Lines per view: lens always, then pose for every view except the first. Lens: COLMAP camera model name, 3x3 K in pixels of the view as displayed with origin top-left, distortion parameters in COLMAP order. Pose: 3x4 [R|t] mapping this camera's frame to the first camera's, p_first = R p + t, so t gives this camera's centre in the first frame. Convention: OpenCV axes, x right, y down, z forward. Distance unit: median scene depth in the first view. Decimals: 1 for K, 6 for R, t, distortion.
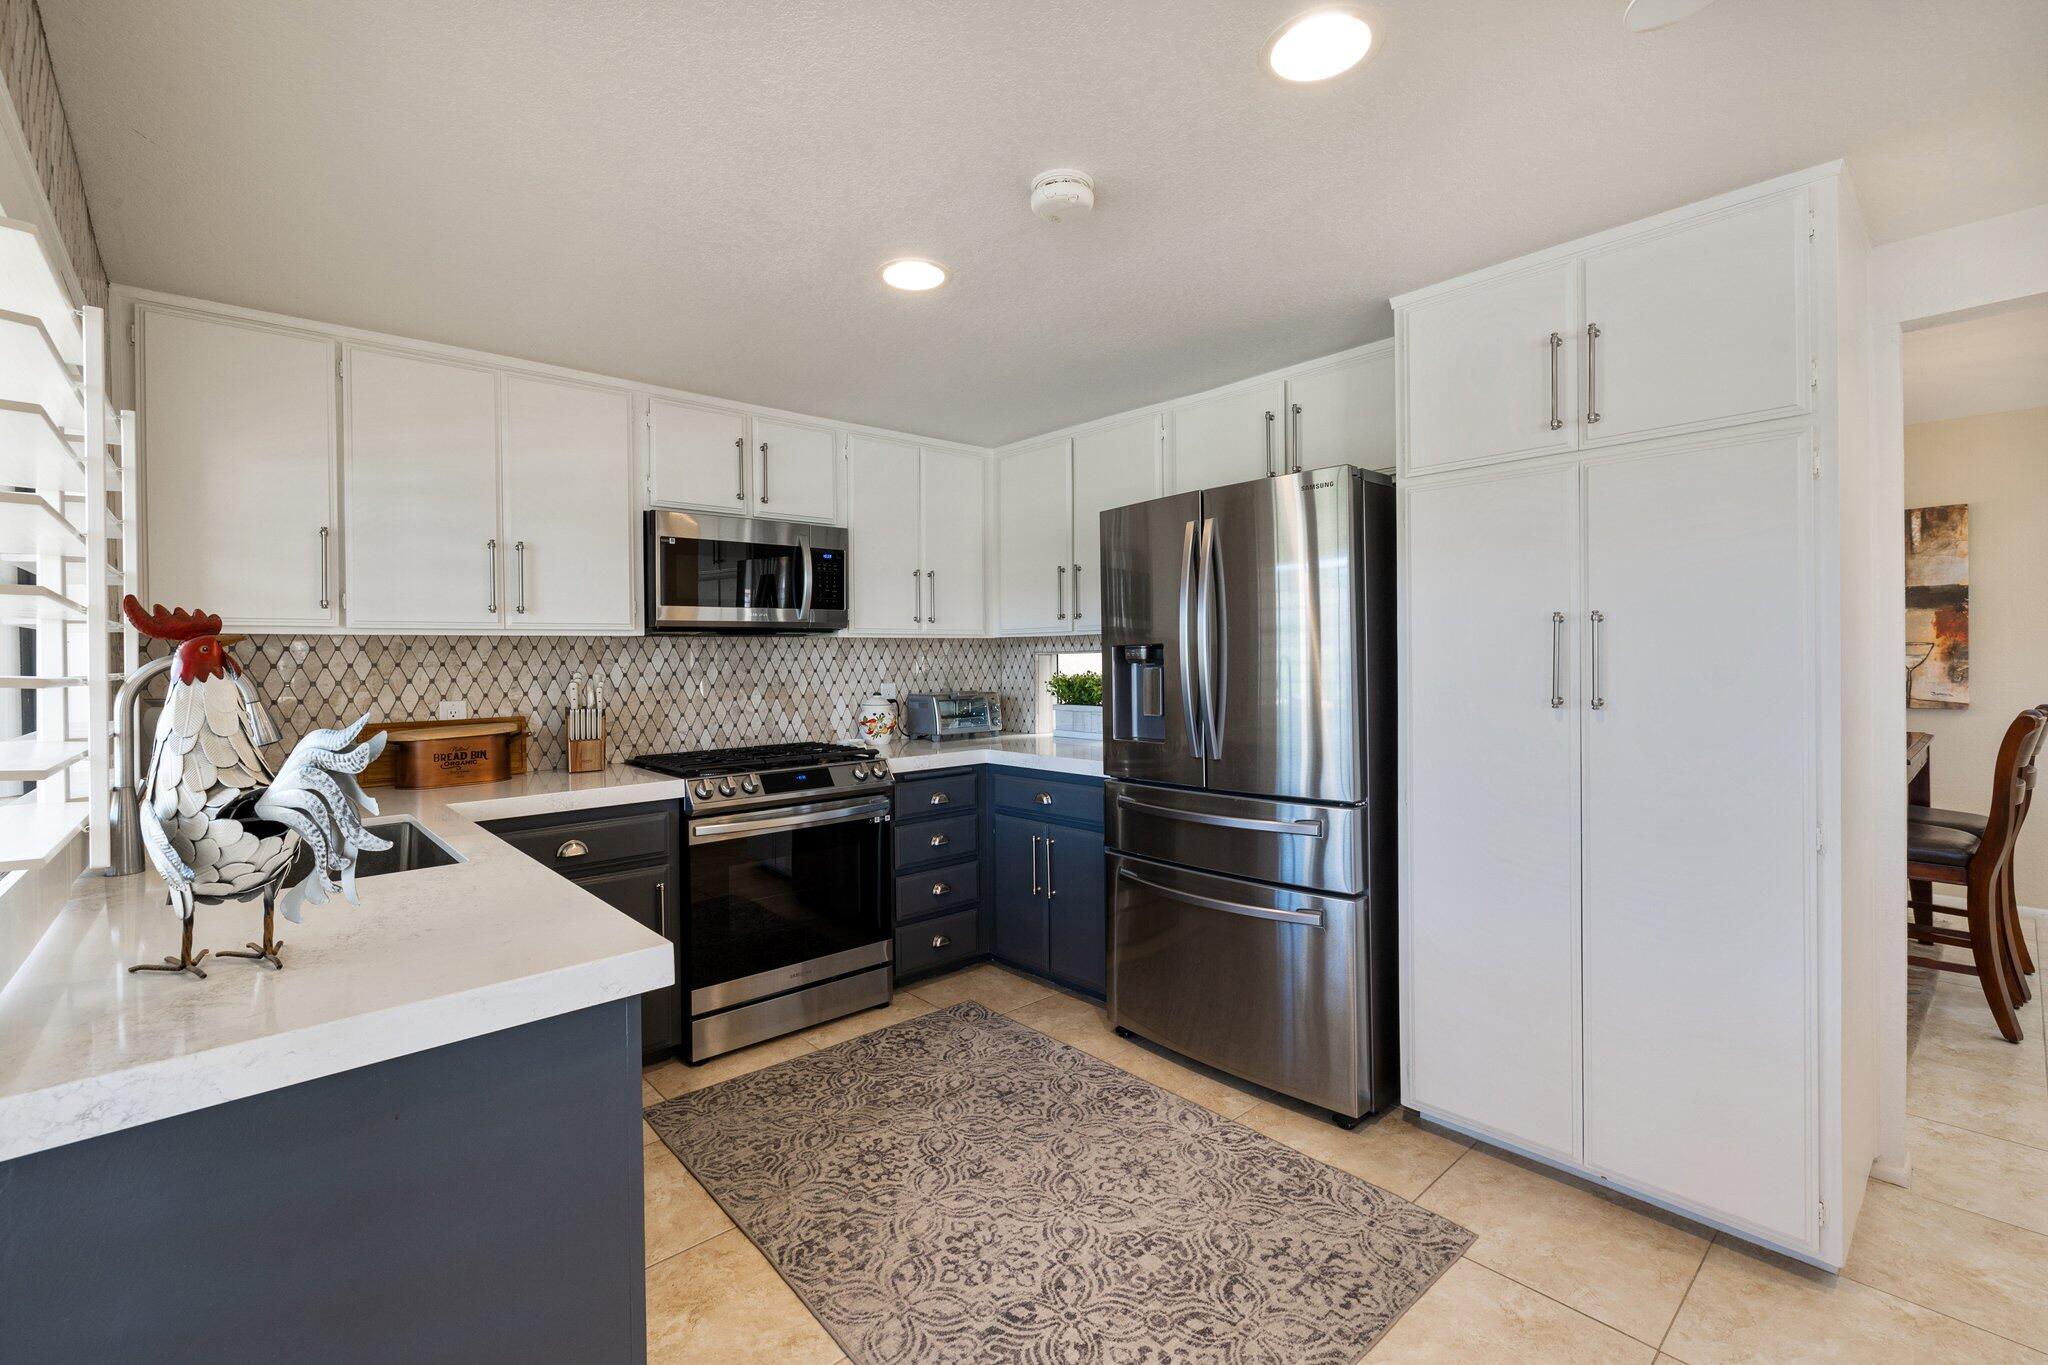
lens RADIAL K [[890.1, 0, 1025.2], [0, 890.1, 675.2], [0, 0, 1]] dist [0.002149, 0.000117]
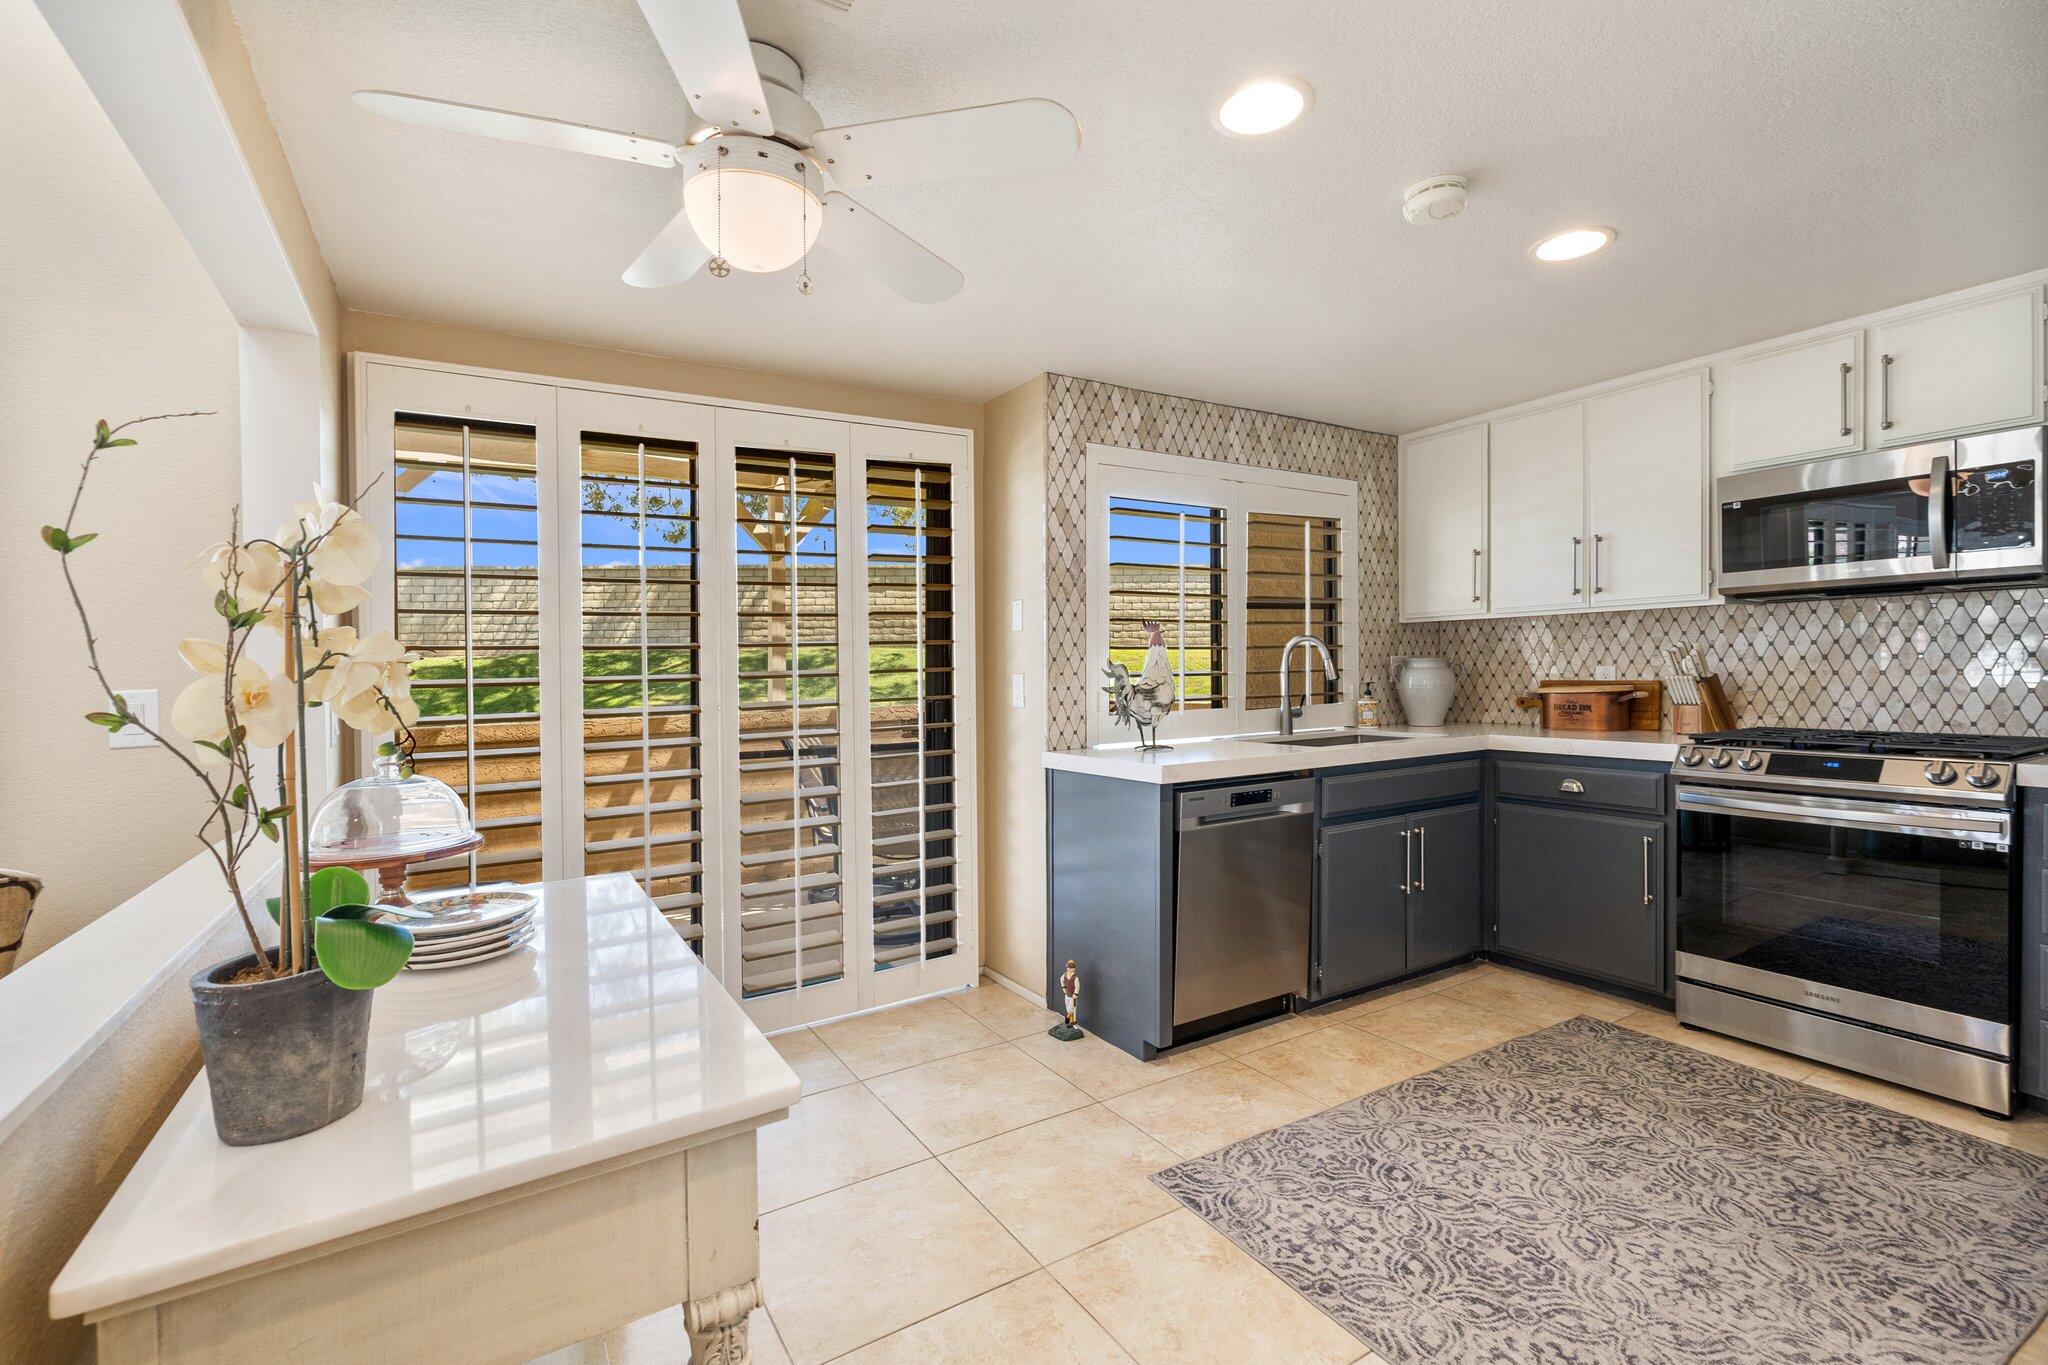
lens RADIAL K [[890.1, 0, 1025.2], [0, 890.1, 675.2], [0, 0, 1]] dist [0.002149, 0.000117]
pose [[-0.175402, 0.026920, -0.984129, 0.686739], [0.001382, 0.999632, 0.027097, 0.007144], [0.984496, 0.003393, -0.175374, 0.395814]]
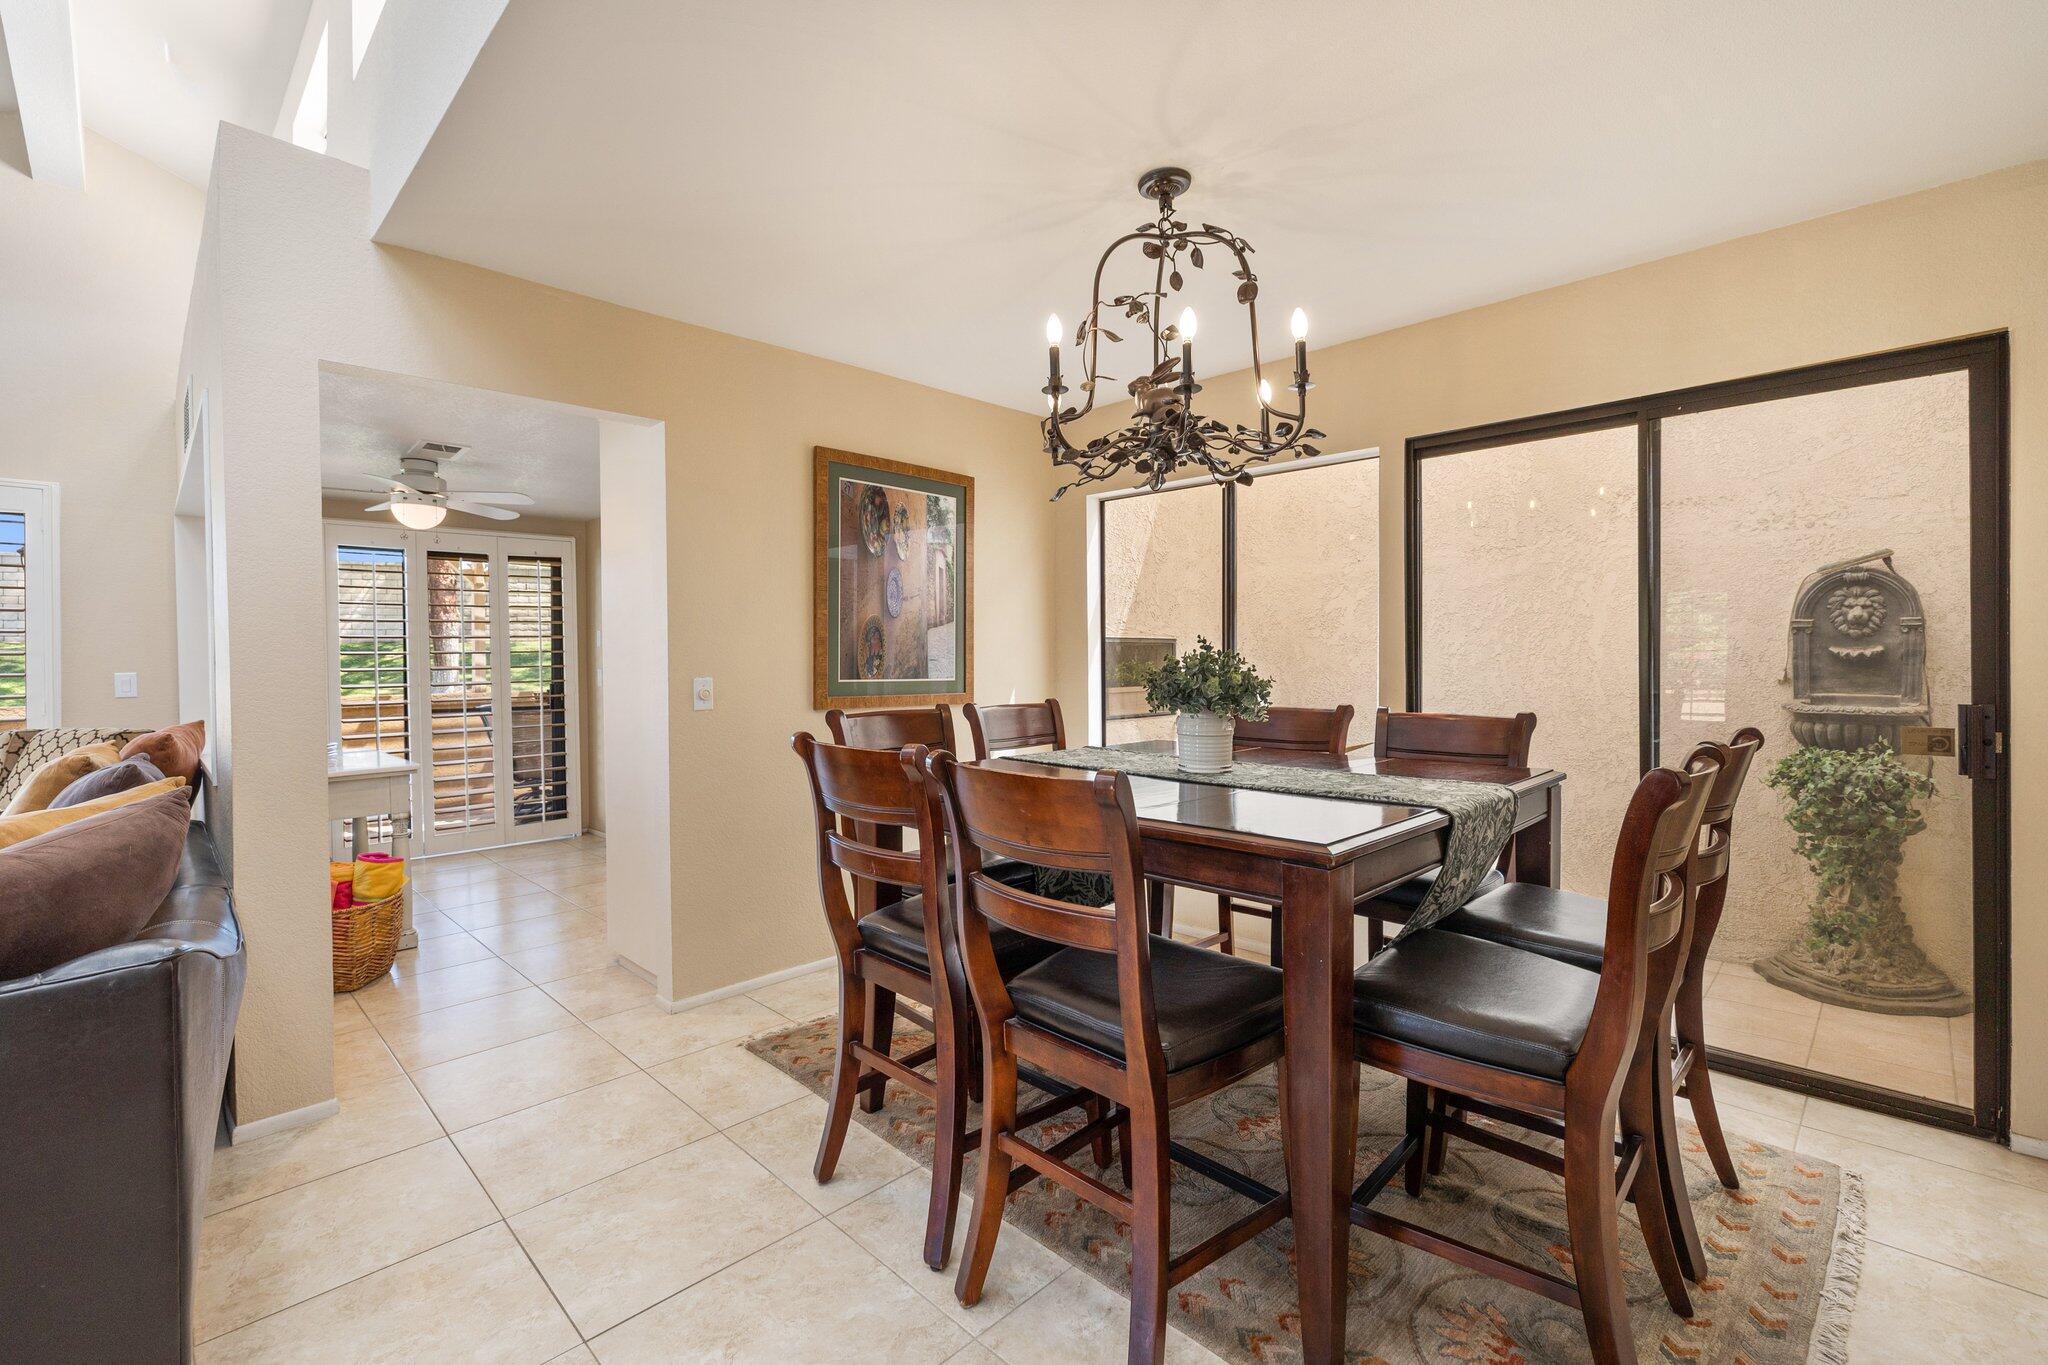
lens RADIAL K [[894.8, 0, 1018.0], [0, 894.8, 671.0], [0, 0, 1]] dist [-0.001907, -0.000031]
pose [[0.051193, 0.024756, -0.998382, 1.703086], [-0.014319, 0.999608, 0.024052, -0.021279], [0.998586, 0.013065, 0.051527, 1.033999]]
